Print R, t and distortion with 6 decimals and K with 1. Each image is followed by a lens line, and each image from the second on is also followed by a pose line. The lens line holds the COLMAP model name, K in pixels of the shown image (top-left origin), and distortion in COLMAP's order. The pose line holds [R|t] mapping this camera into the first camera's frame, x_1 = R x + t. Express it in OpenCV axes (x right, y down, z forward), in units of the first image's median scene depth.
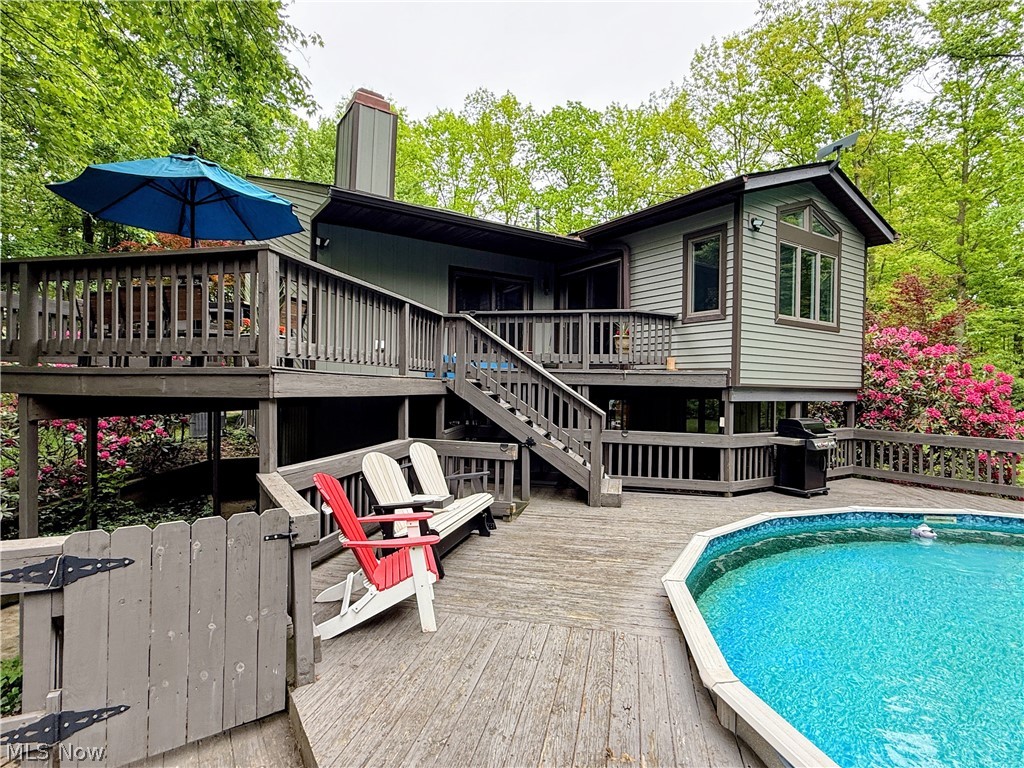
lens RADIAL K [[531.7, 0, 512.0], [0, 531.7, 384.0], [0, 0, 1]] dist [-0.000652, -0.000100]
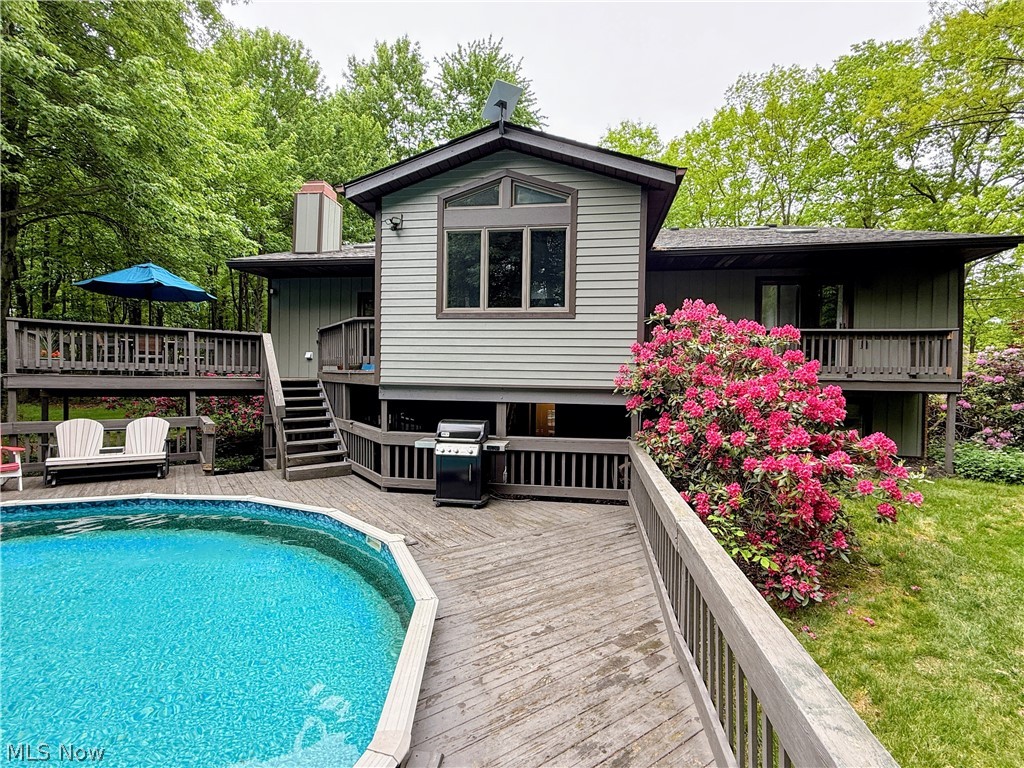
lens RADIAL K [[503.6, 0, 512.0], [0, 503.6, 384.0], [0, 0, 1]] dist [0.016334, 0.000172]
pose [[0.763156, -0.012772, -0.646088, 1.120120], [-0.000214, 0.999800, -0.020016, 0.020351], [0.646214, 0.015414, 0.763001, 0.378716]]
